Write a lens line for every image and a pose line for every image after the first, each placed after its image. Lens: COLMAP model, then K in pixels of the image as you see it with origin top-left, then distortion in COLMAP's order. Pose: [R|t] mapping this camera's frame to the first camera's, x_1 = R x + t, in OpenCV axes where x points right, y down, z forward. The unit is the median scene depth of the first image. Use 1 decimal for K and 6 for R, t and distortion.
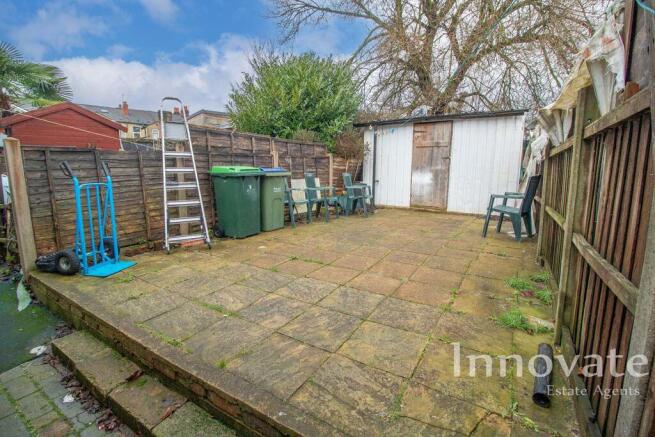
lens RADIAL K [[300.1, 0, 326.5], [0, 300.1, 215.7], [0, 0, 1]] dist [-0.000691, -0.000151]
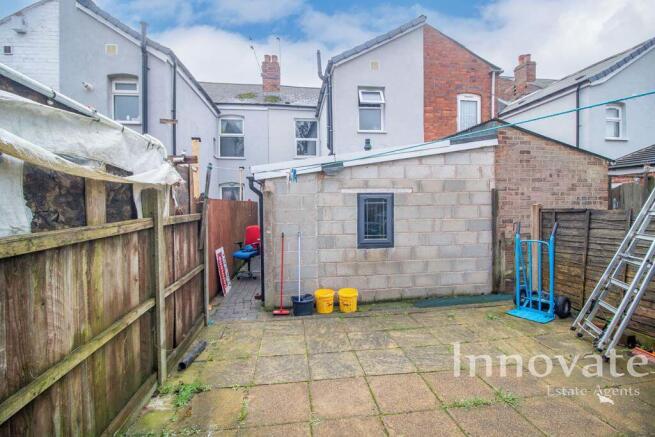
lens RADIAL K [[300.1, 0, 326.0], [0, 300.1, 204.3], [0, 0, 1]] dist [-0.000691, -0.000151]
pose [[-0.778398, 0.005225, -0.627749, 0.777411], [-0.085917, 0.989669, 0.114774, -0.400164], [0.621864, 0.143274, -0.769908, 1.730874]]
